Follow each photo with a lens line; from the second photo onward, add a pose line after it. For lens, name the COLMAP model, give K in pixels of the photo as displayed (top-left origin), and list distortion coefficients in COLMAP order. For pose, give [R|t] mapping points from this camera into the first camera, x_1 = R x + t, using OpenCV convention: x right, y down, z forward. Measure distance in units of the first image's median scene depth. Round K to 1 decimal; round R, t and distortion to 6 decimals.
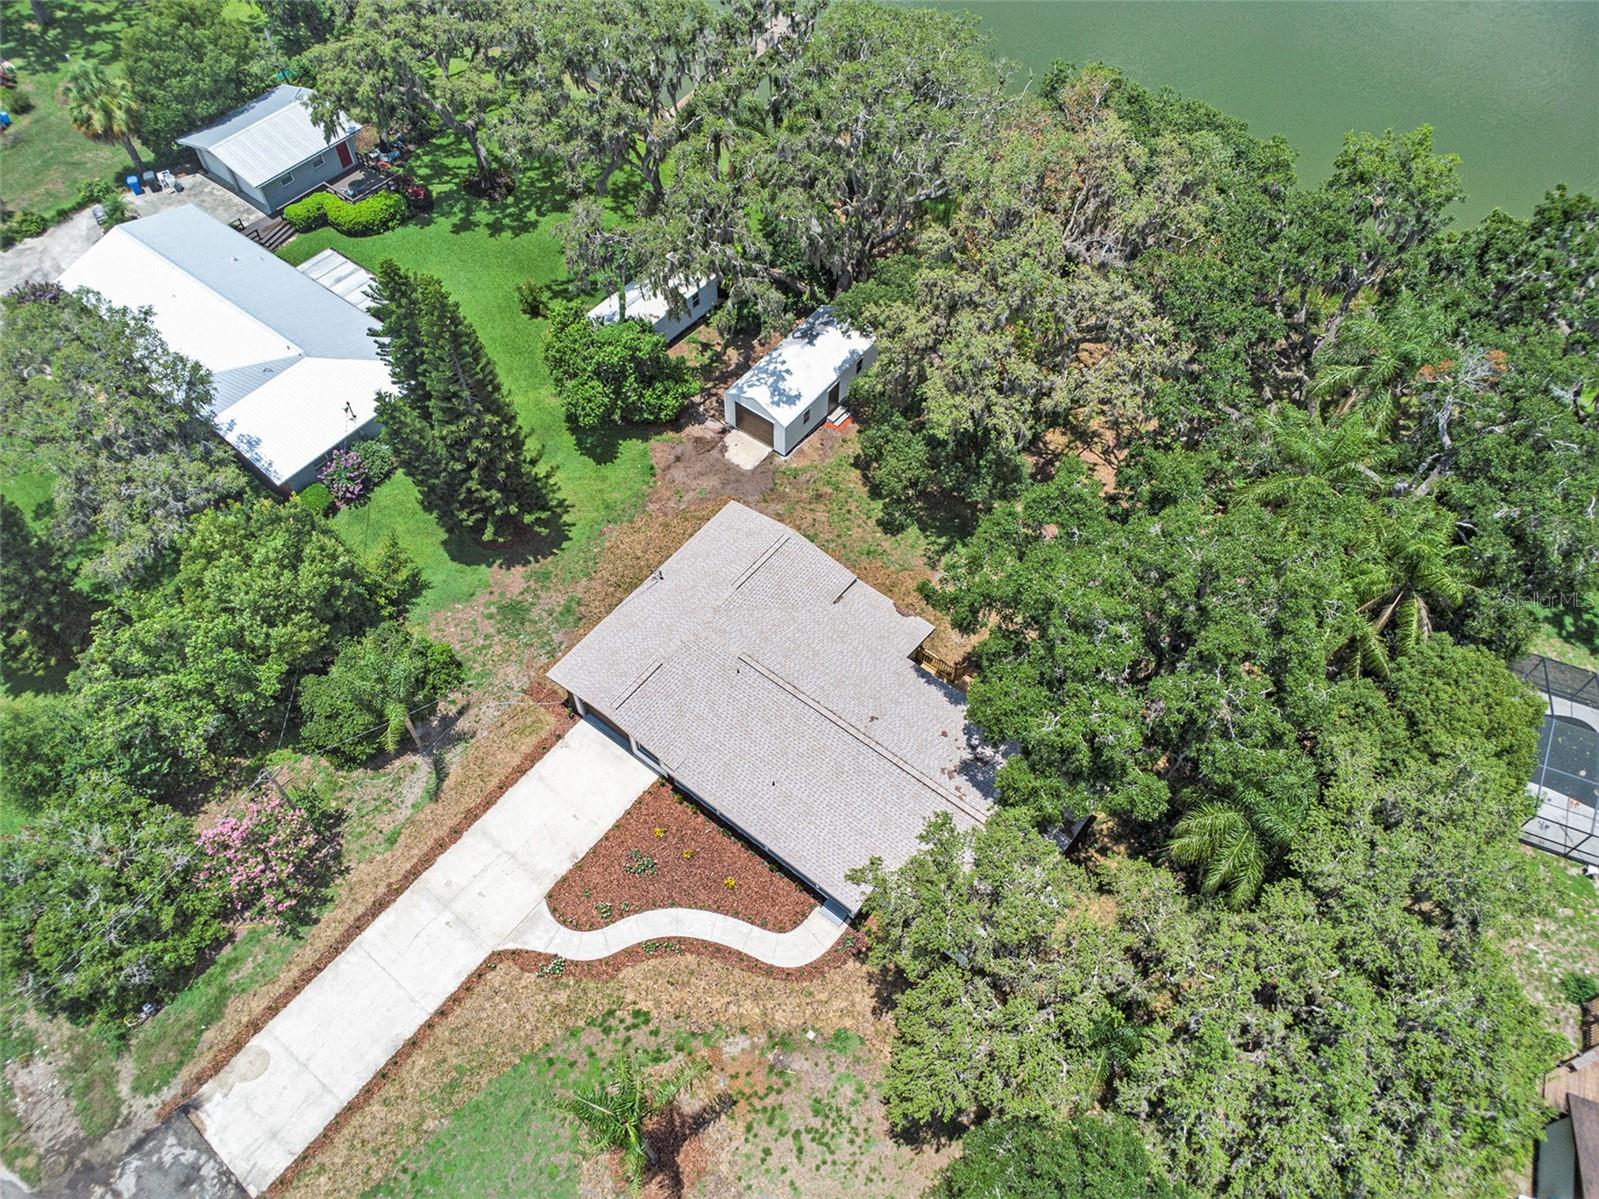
lens RADIAL K [[1166.0, 0, 799.5], [0, 1166.0, 599.5], [0, 0, 1]] dist [0.014559, -0.008308]
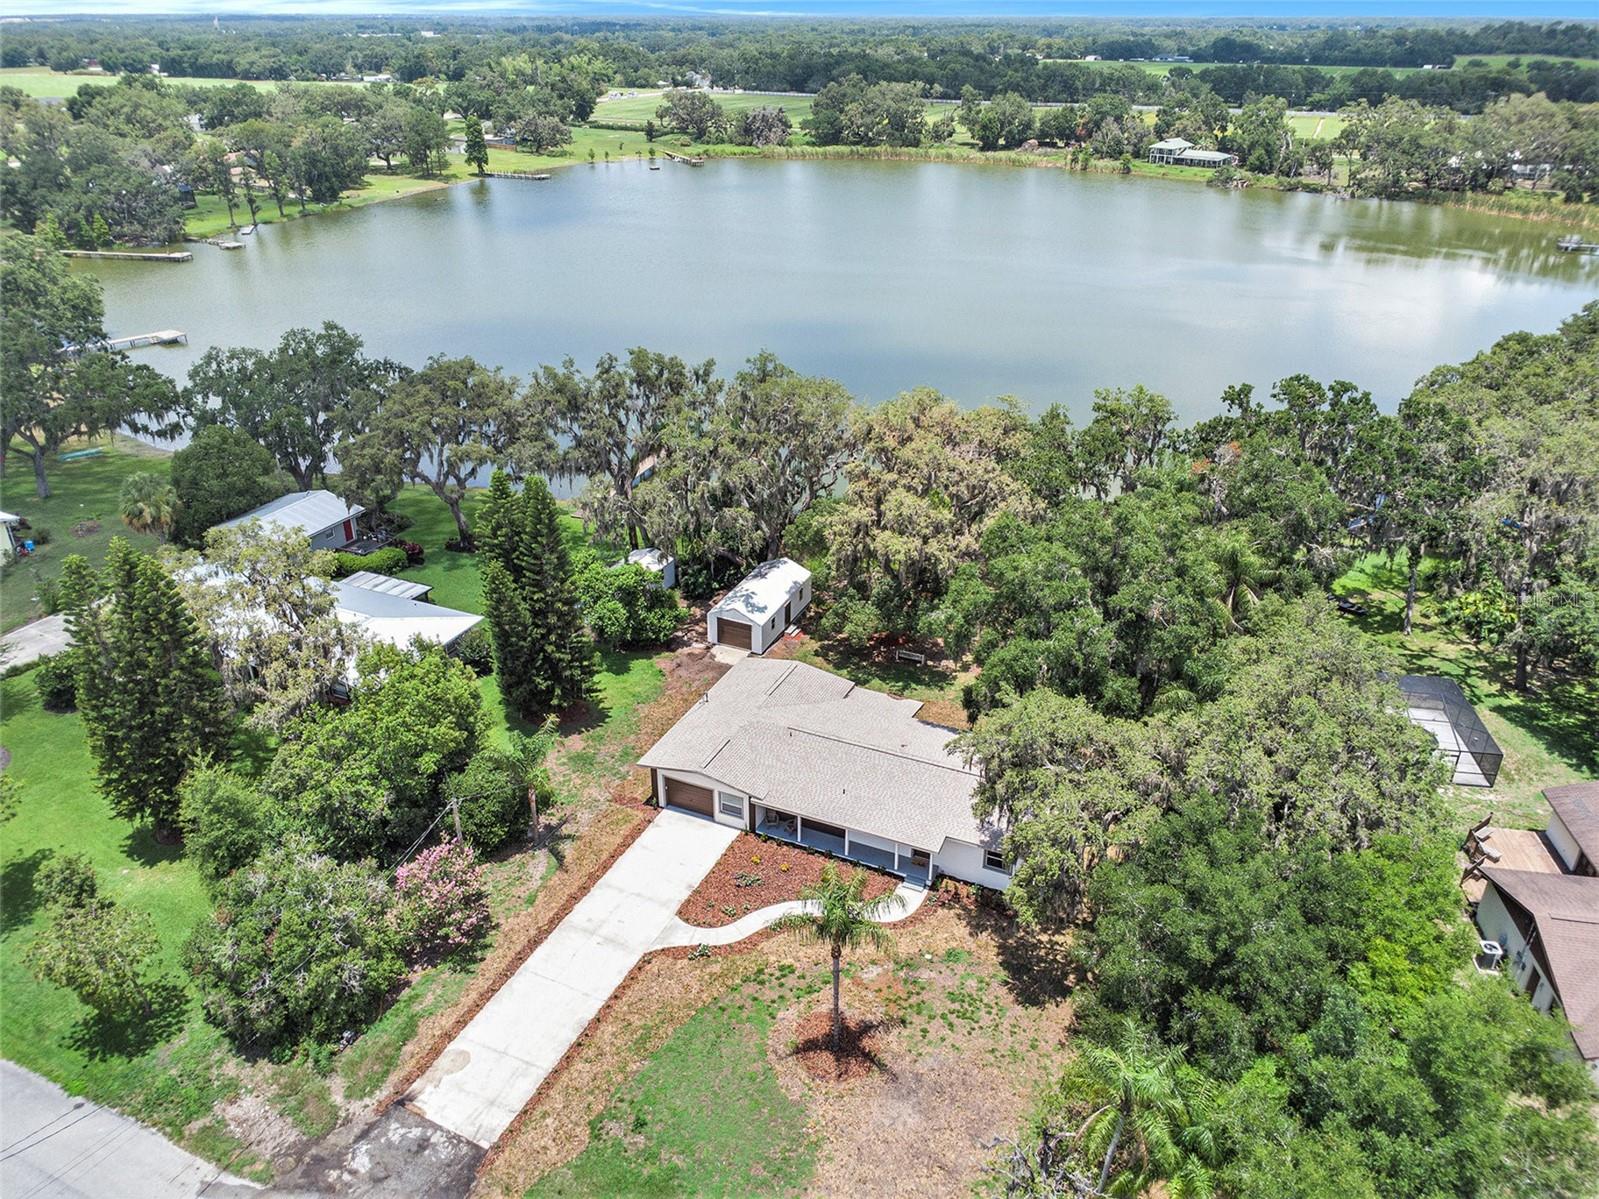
lens RADIAL K [[1166.0, 0, 799.5], [0, 1166.0, 599.5], [0, 0, 1]] dist [0.014559, -0.008308]
pose [[0.970812, -0.107149, 0.214577, -0.327517], [0.194063, 0.876659, -0.440238, 0.538327], [-0.140940, 0.469030, 0.871864, -0.194866]]
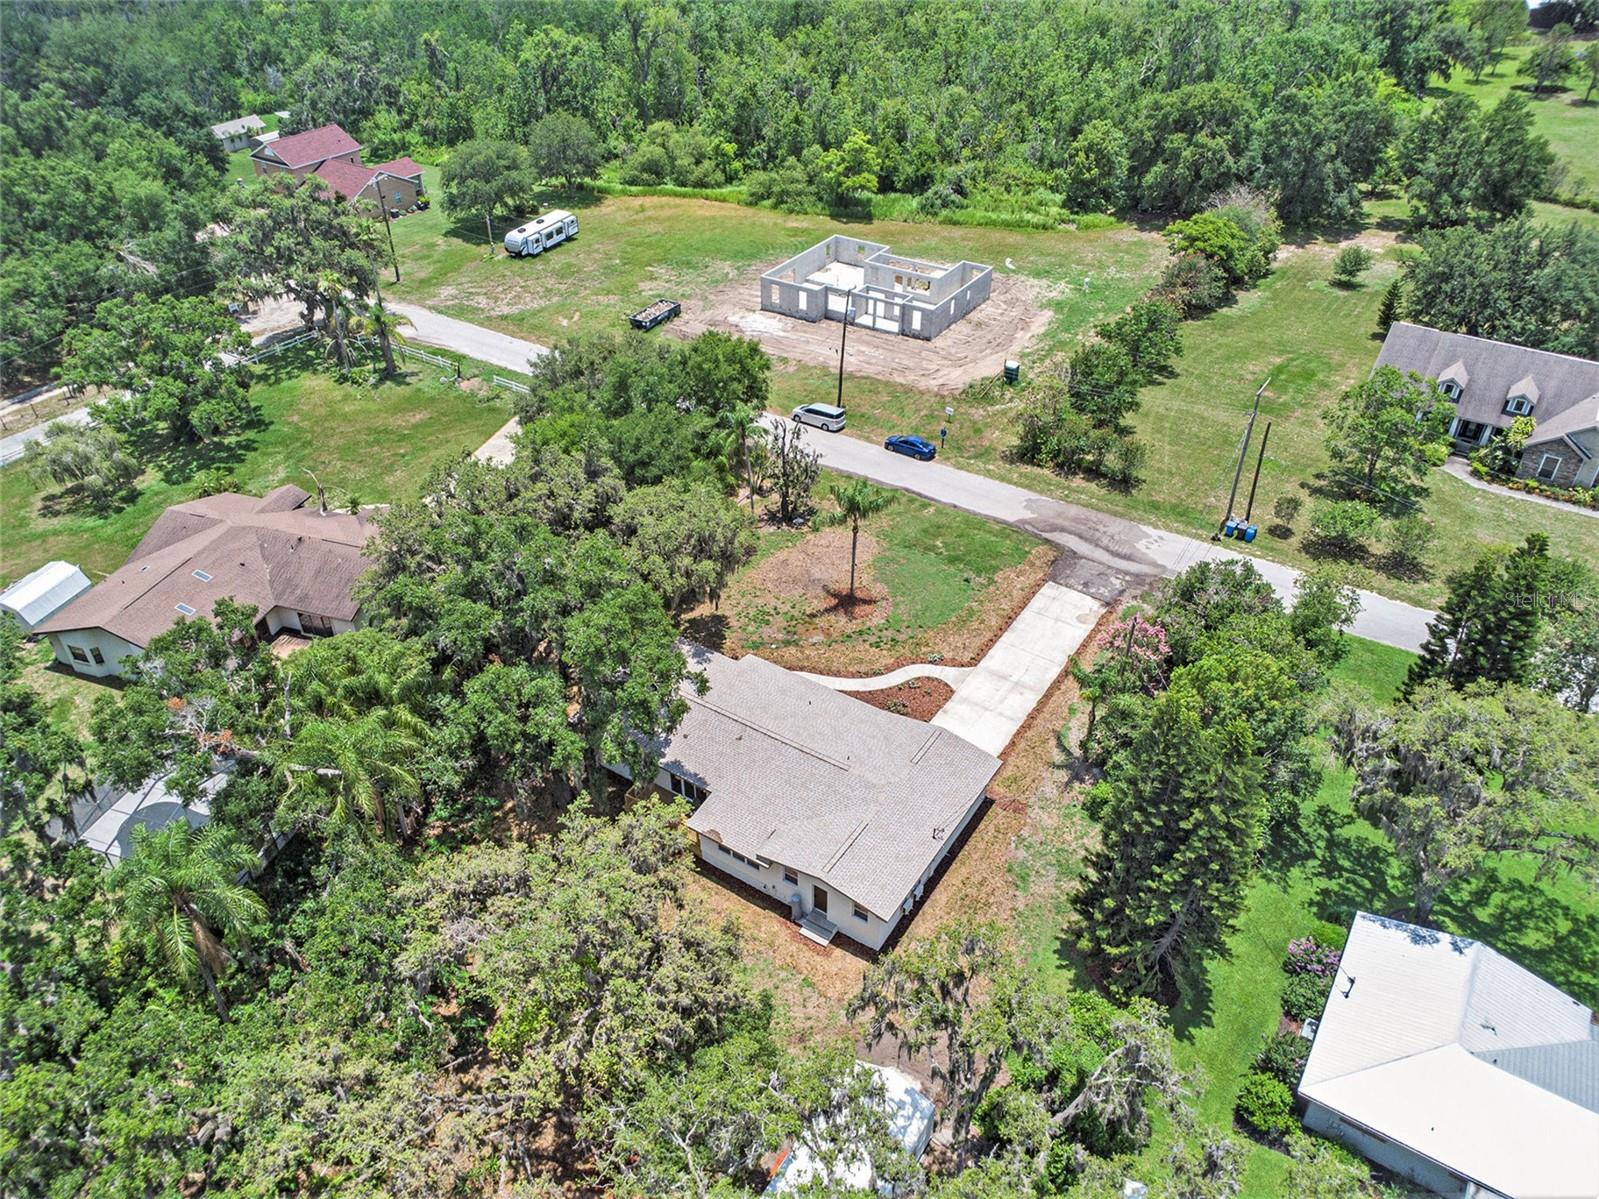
lens RADIAL K [[1166.0, 0, 799.5], [0, 1166.0, 599.5], [0, 0, 1]] dist [0.014559, -0.008308]
pose [[-0.996293, 0.047644, -0.071622, 0.088349], [-0.072069, -0.007738, 0.997370, -1.283644], [0.046964, 0.998834, 0.011143, 0.889054]]
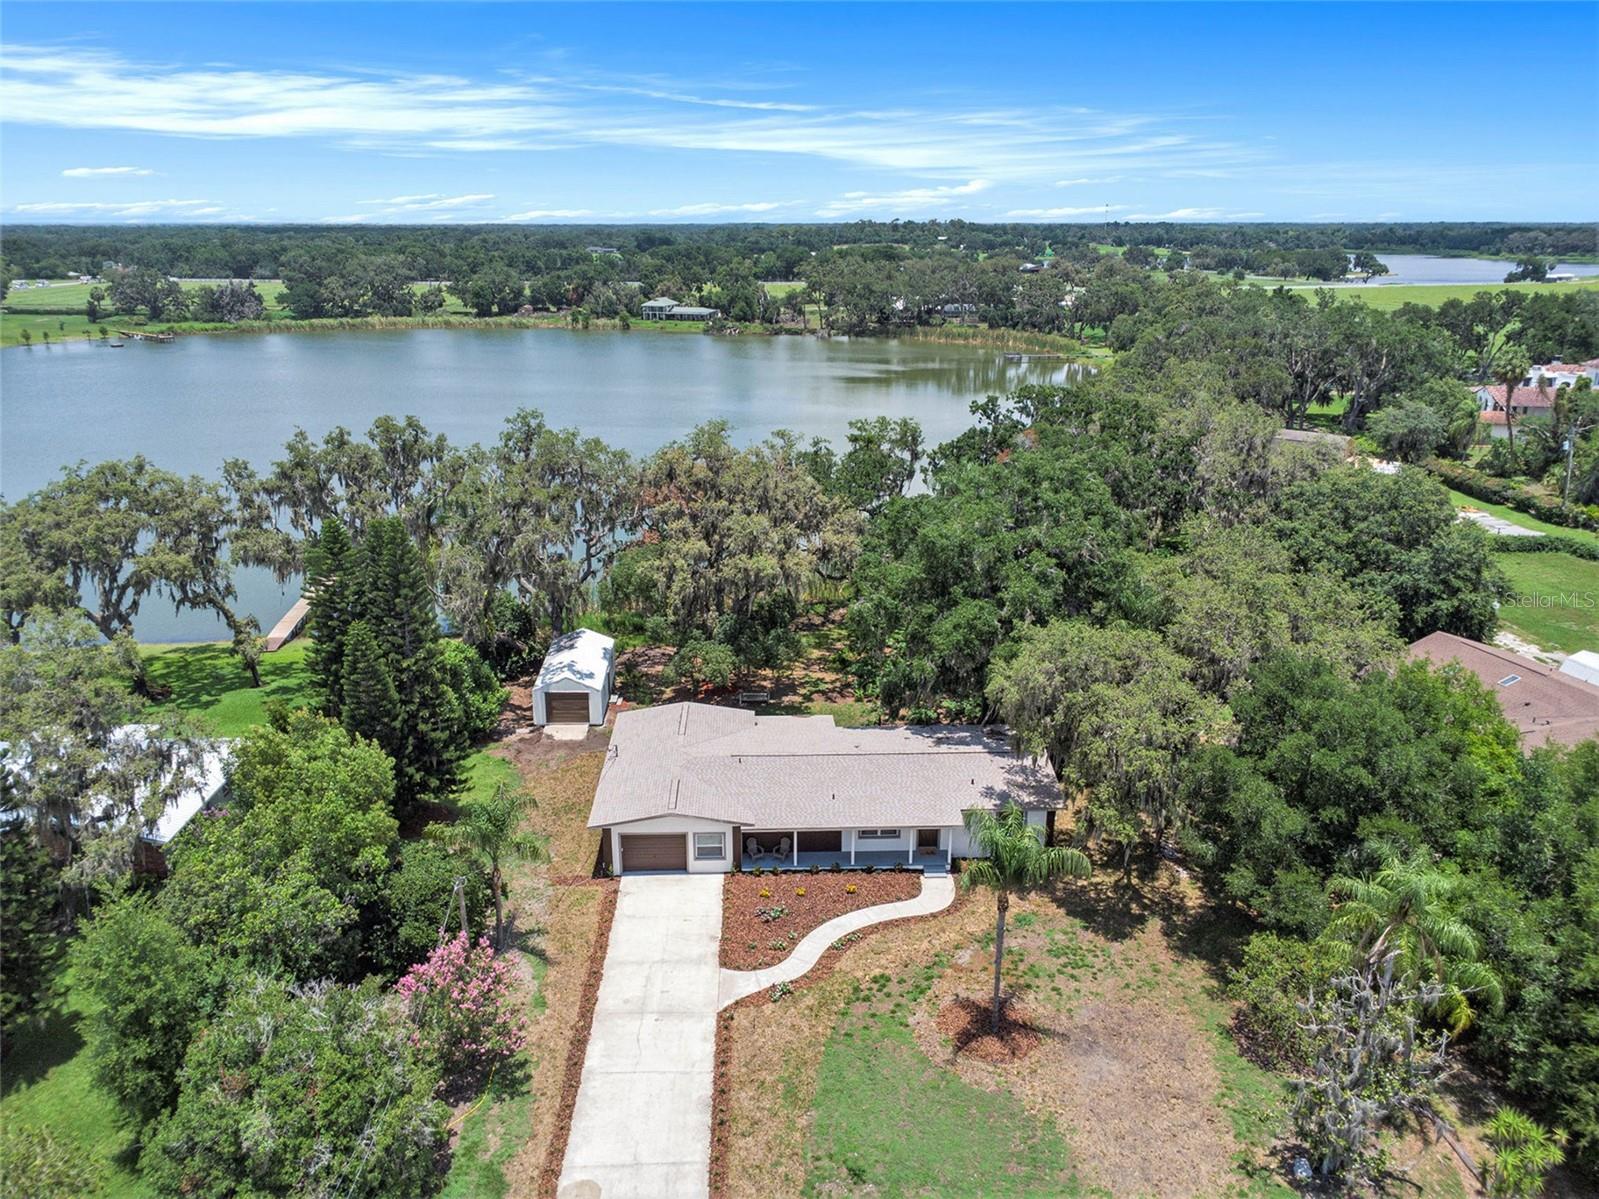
lens RADIAL K [[1166.0, 0, 799.5], [0, 1166.0, 599.5], [0, 0, 1]] dist [0.014559, -0.008308]
pose [[0.763272, -0.201938, 0.613708, -0.735639], [0.525465, 0.746703, -0.407824, 0.478028], [-0.375903, 0.633763, 0.676049, 0.119140]]
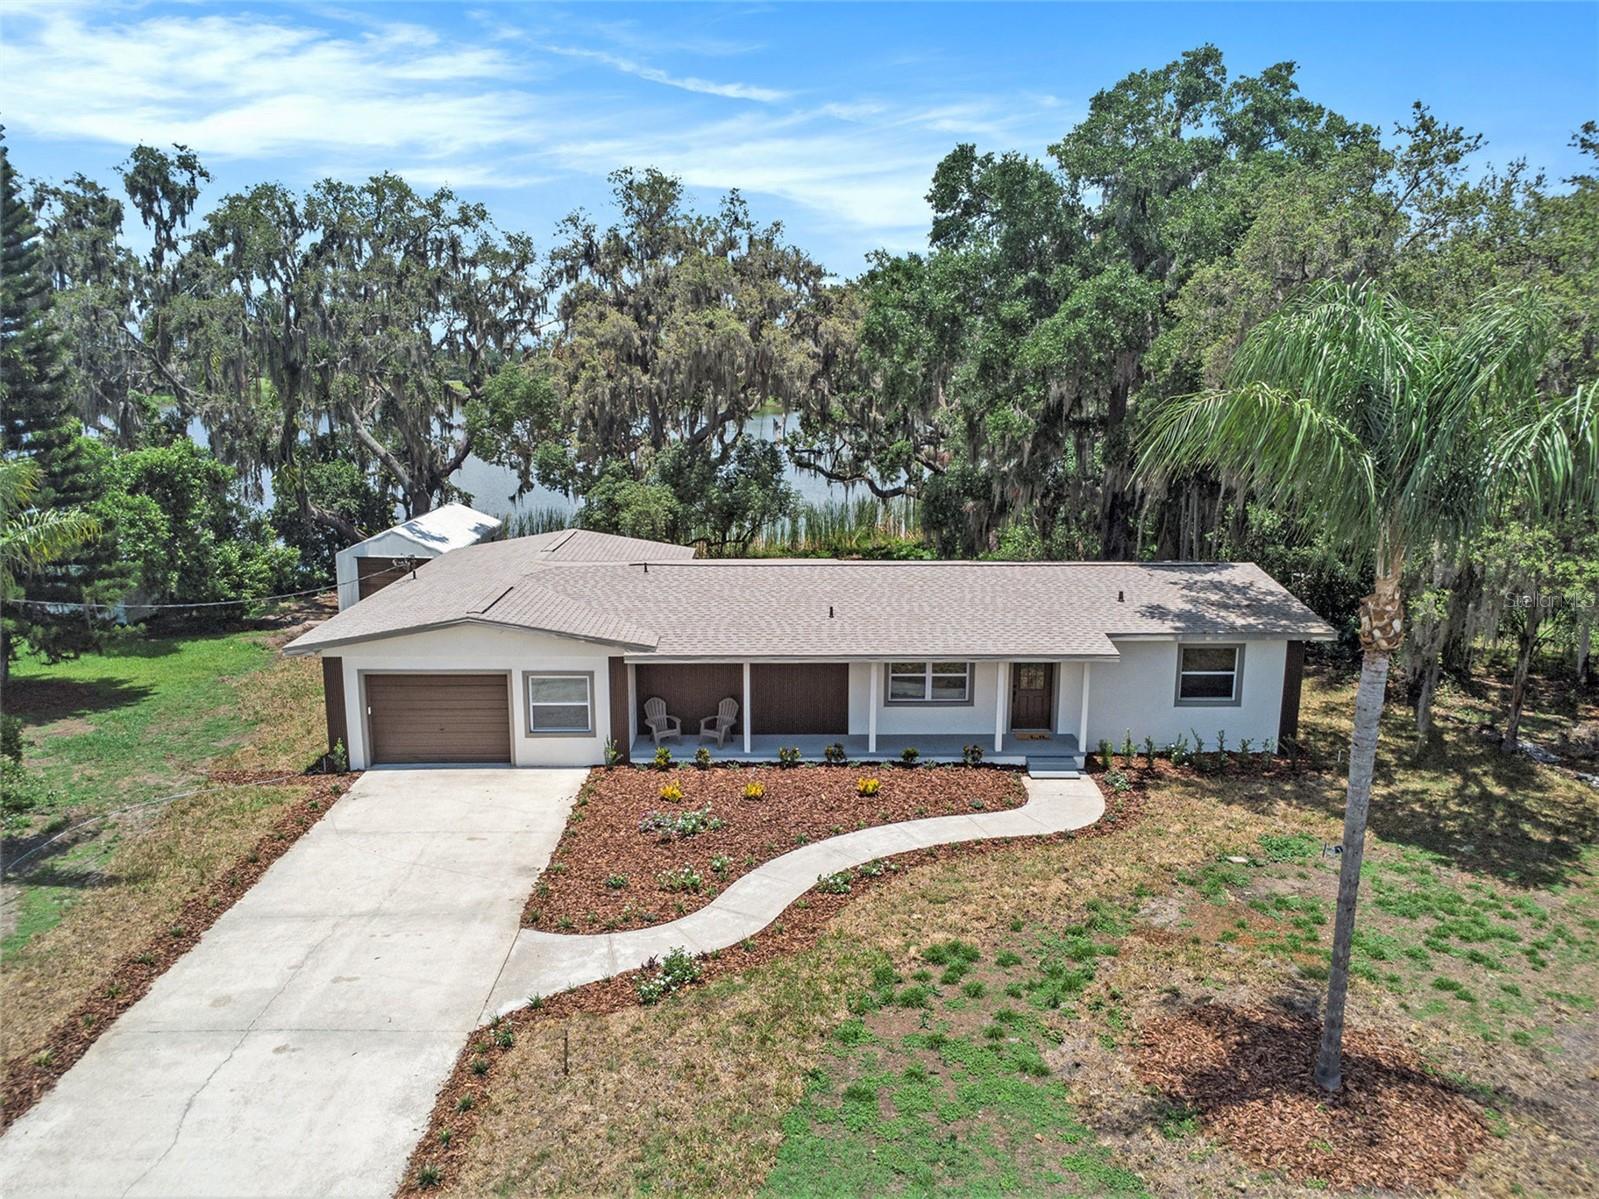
lens RADIAL K [[1166.0, 0, 799.5], [0, 1166.0, 599.5], [0, 0, 1]] dist [0.014559, -0.008308]
pose [[0.773664, -0.126168, 0.620907, -0.381198], [0.514496, 0.697034, -0.499437, 0.429483], [-0.369781, 0.705851, 0.604183, 0.696832]]
